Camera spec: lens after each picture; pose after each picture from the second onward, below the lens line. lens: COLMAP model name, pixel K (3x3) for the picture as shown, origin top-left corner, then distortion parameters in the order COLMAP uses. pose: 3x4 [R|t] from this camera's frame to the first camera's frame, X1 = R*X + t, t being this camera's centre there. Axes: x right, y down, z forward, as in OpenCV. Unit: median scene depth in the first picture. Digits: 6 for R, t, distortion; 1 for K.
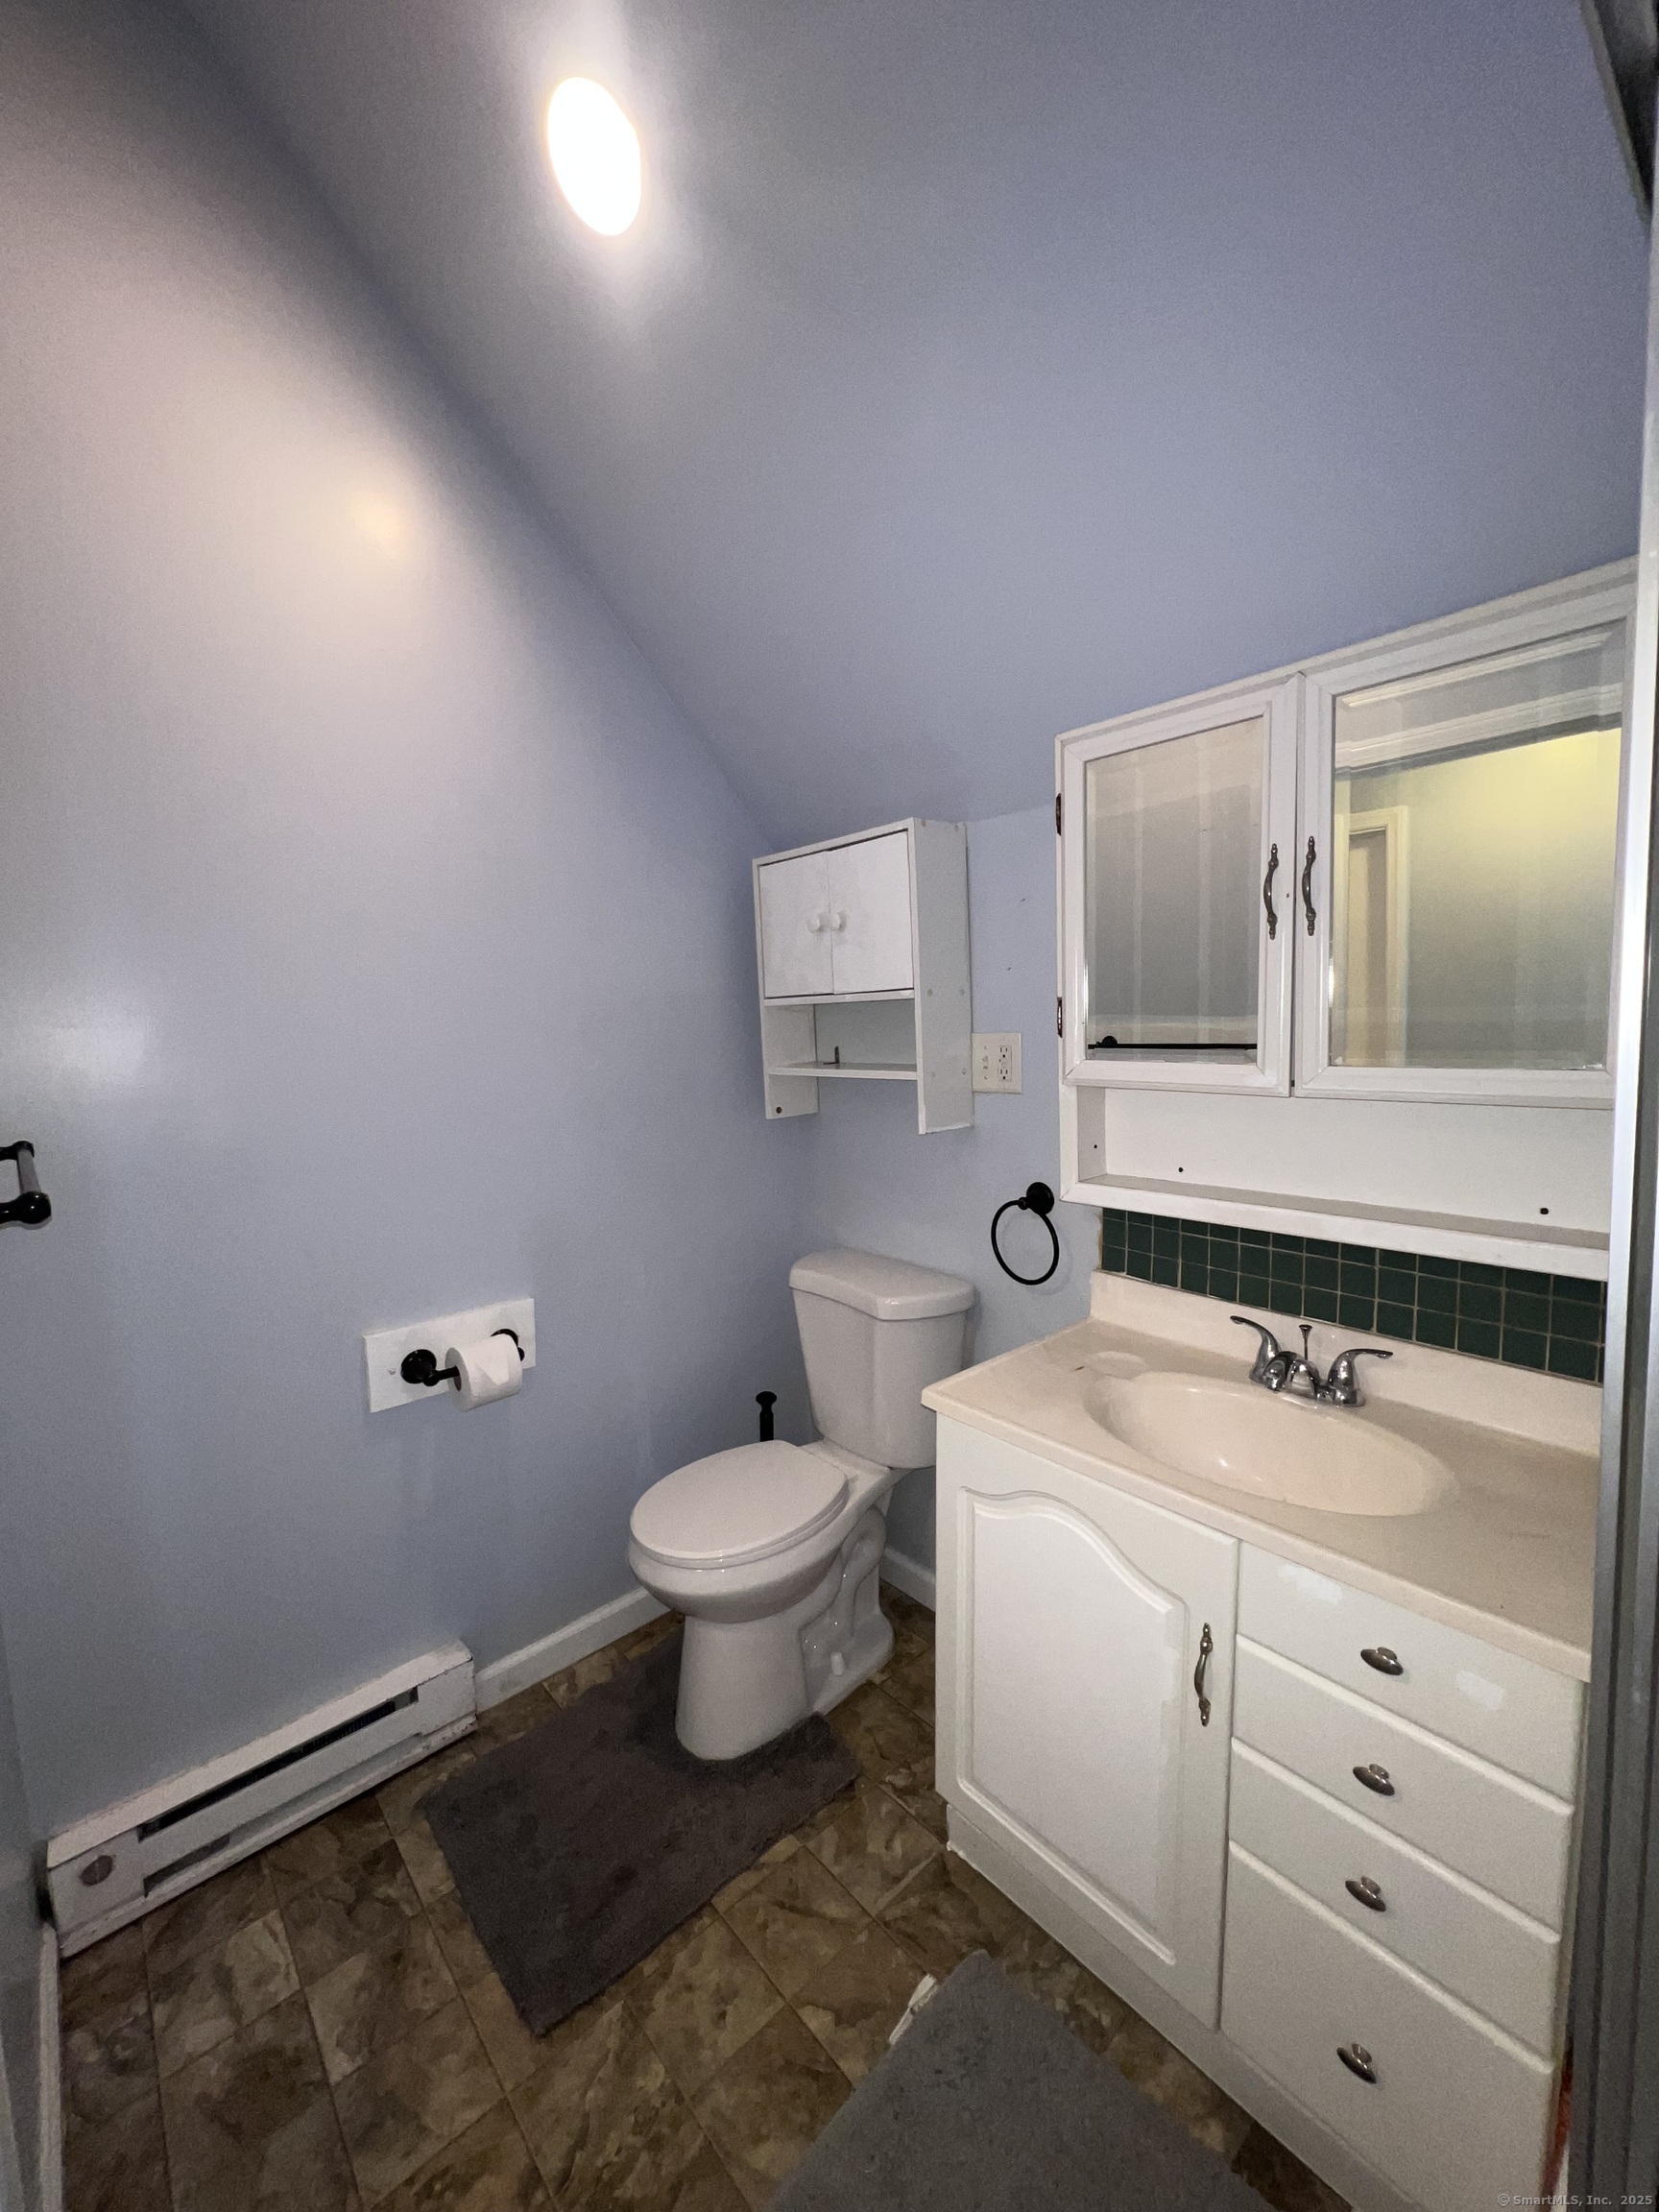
lens RADIAL K [[893.8, 0, 830.2], [0, 893.8, 1100.2], [0, 0, 1]] dist [-0.000856, -0.000223]
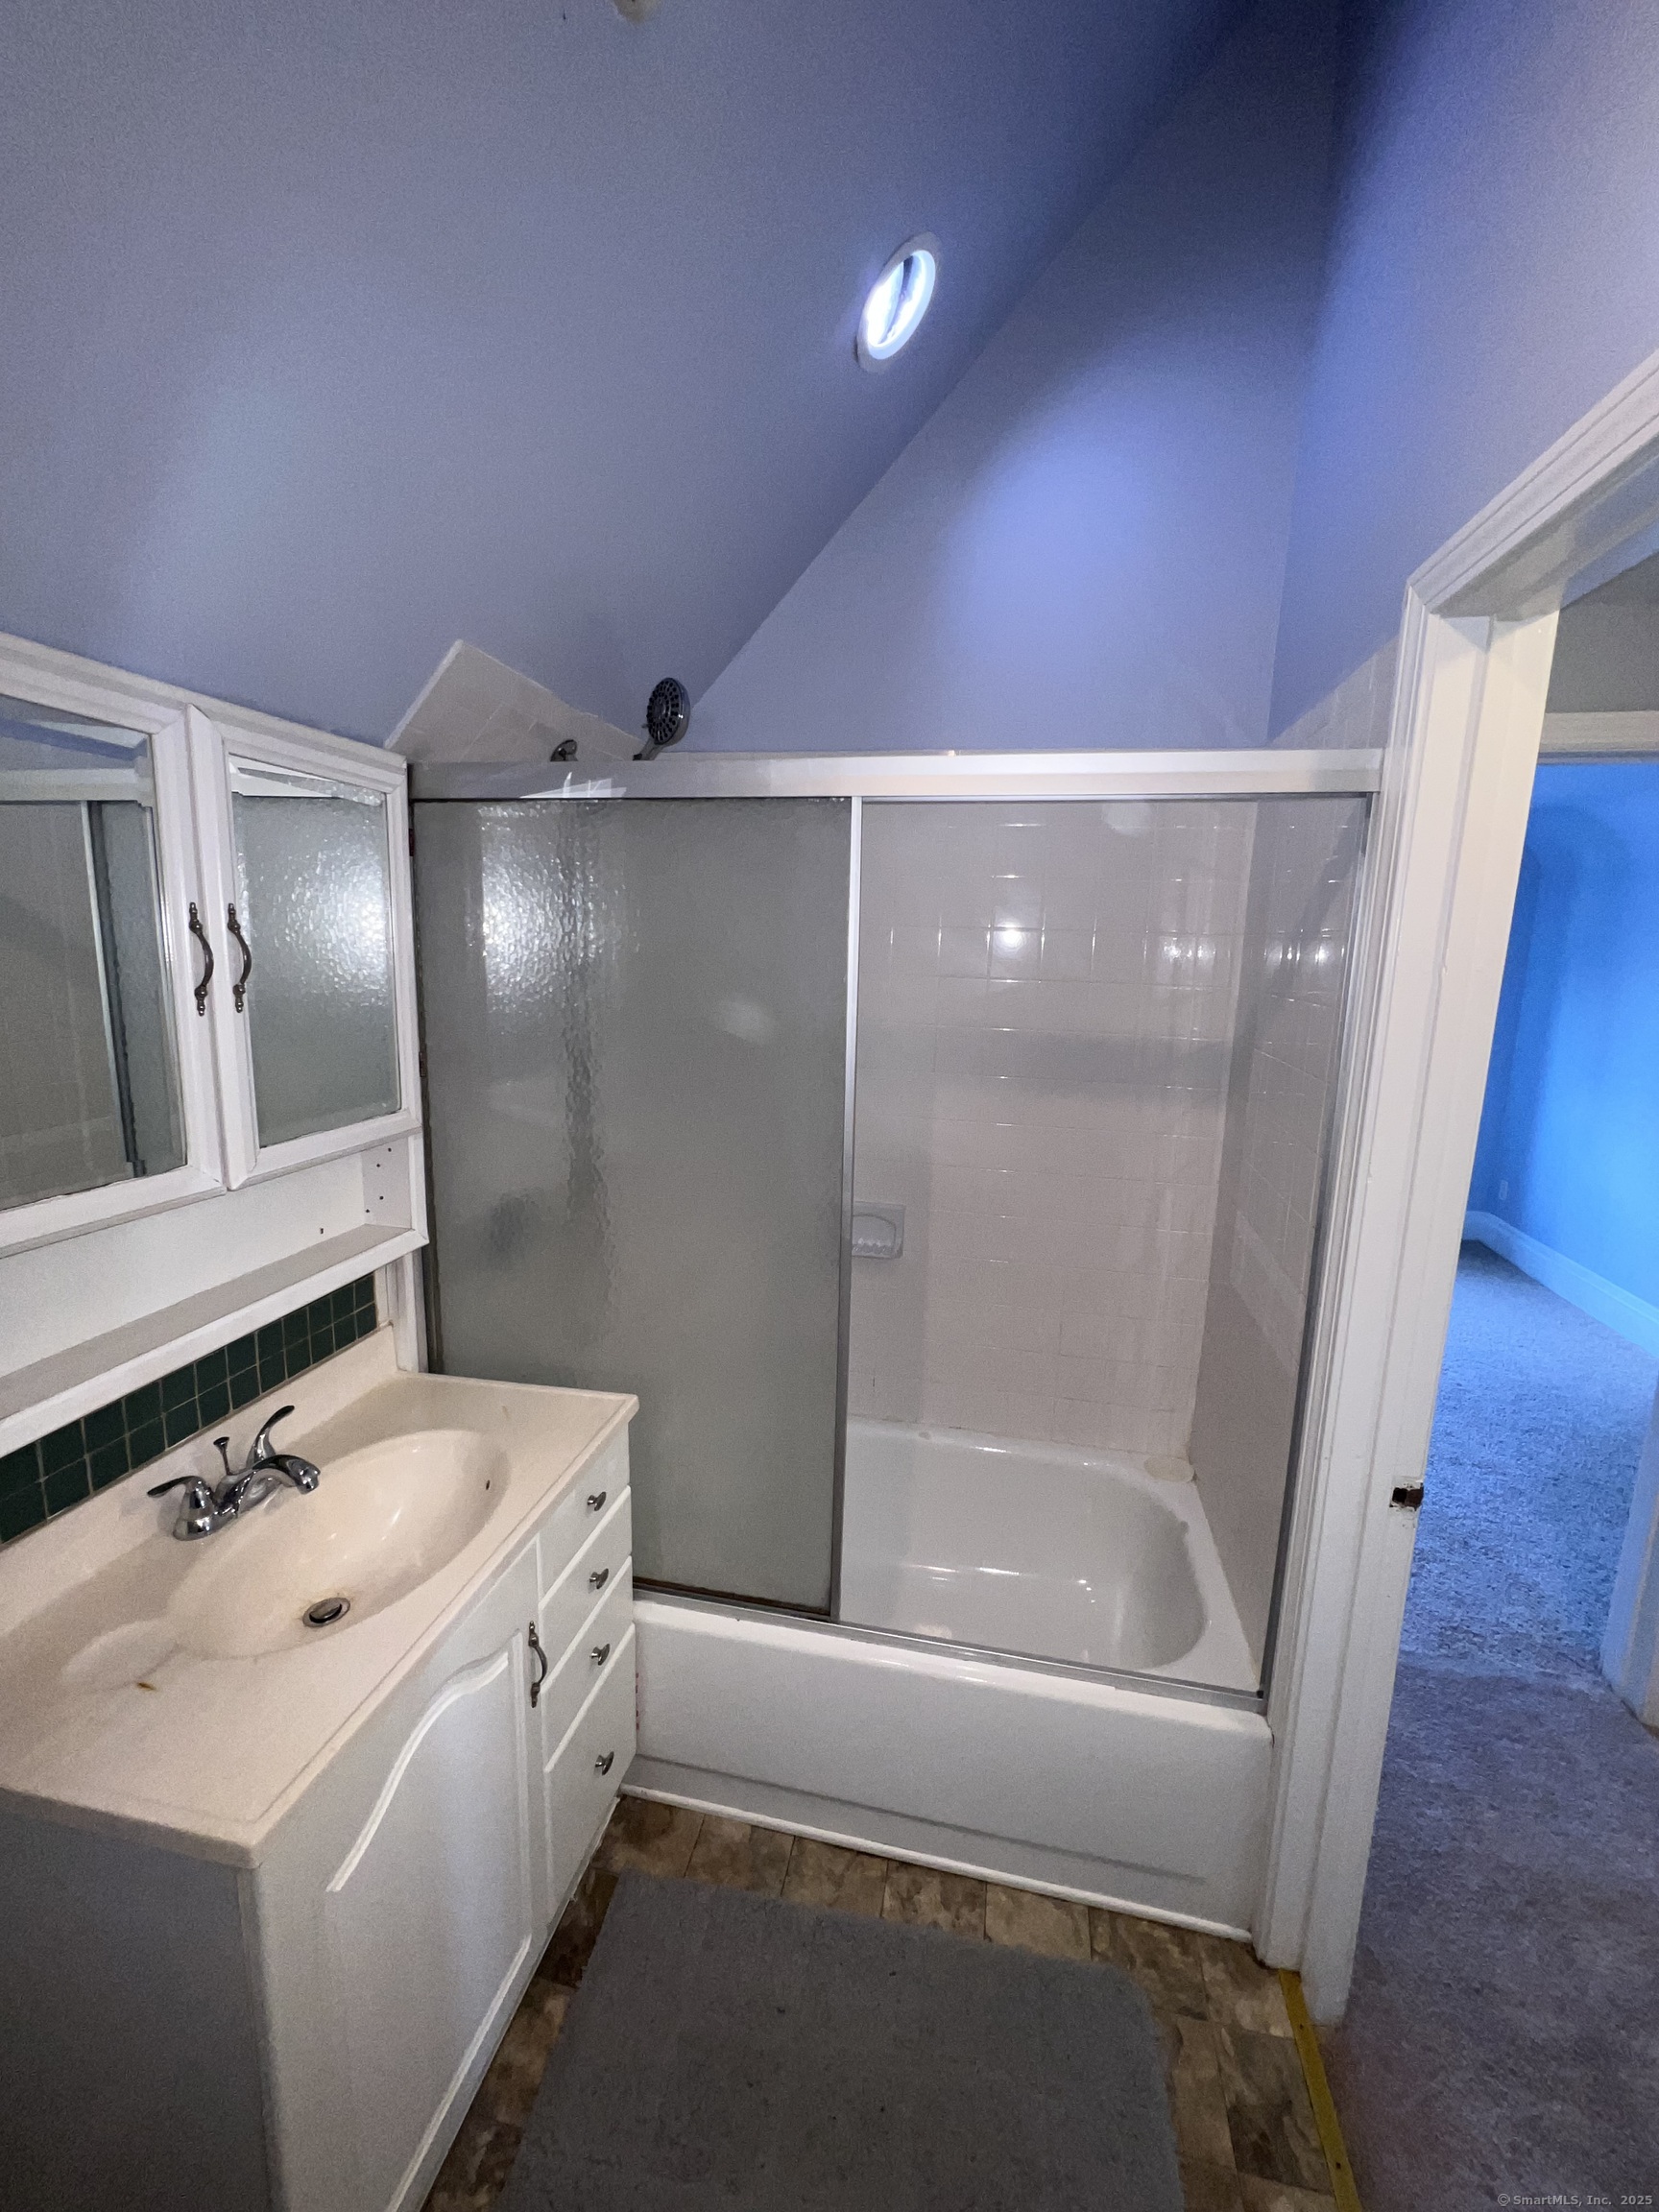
lens RADIAL K [[893.8, 0, 830.6], [0, 893.8, 1102.2], [0, 0, 1]] dist [-0.000856, -0.000223]
pose [[-0.599071, -0.109933, 0.793113, -0.548985], [0.081217, 0.977078, 0.196779, -0.219673], [-0.796566, 0.182299, -0.576411, 1.041135]]
